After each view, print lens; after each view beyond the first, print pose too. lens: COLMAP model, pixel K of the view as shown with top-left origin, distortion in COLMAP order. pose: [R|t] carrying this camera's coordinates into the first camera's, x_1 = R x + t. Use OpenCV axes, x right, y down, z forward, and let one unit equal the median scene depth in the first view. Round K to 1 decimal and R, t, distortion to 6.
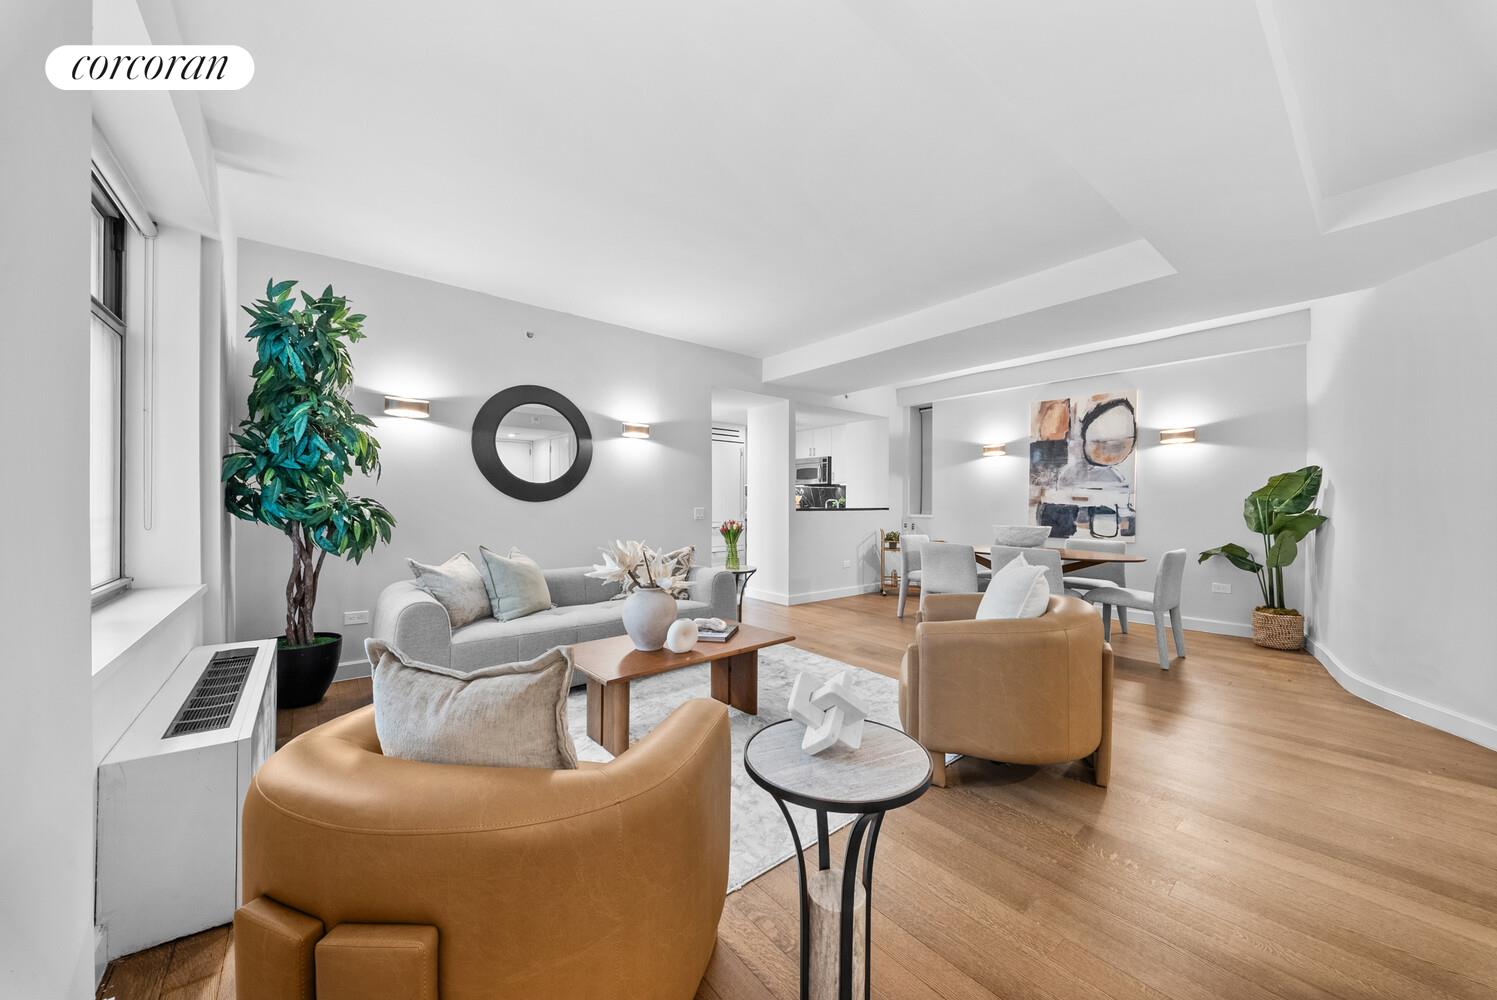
lens RADIAL K [[521.1, 0, 748.5], [0, 521.1, 500.0], [0, 0, 1]] dist [0.000108, -0.000077]
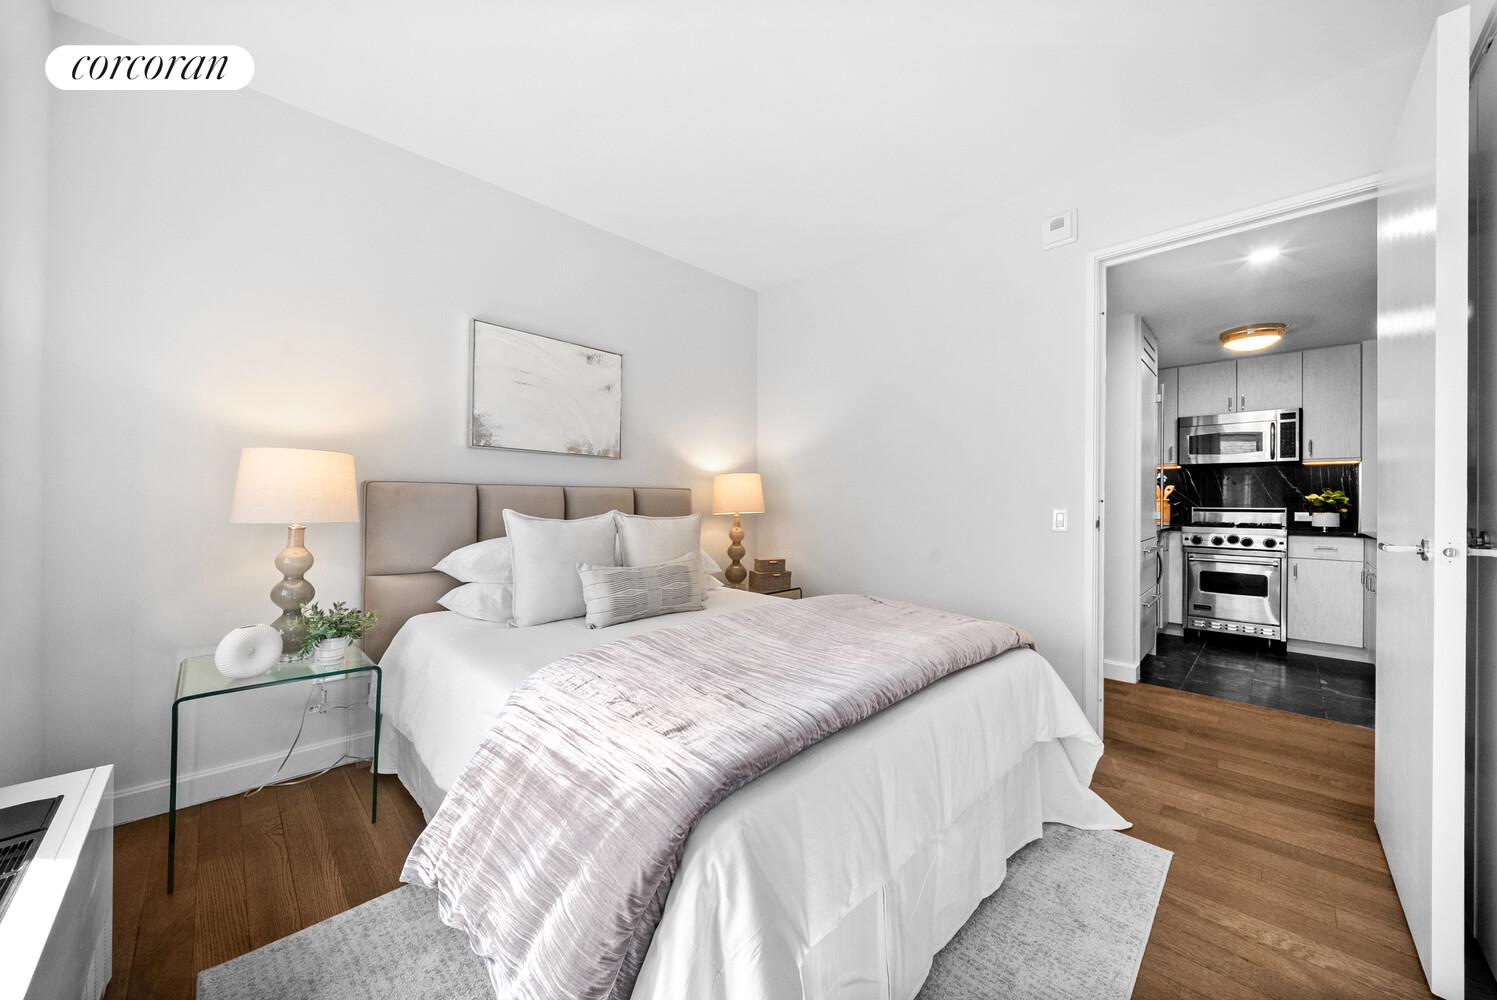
lens RADIAL K [[530.3, 0, 748.5], [0, 530.3, 500.0], [0, 0, 1]] dist [0.000257, -0.006467]
pose [[0.994269, -0.000268, 0.106909, -0.619742], [0.000018, 0.999997, 0.002341, 0.007574], [-0.106909, -0.002325, 0.994266, 0.785219]]
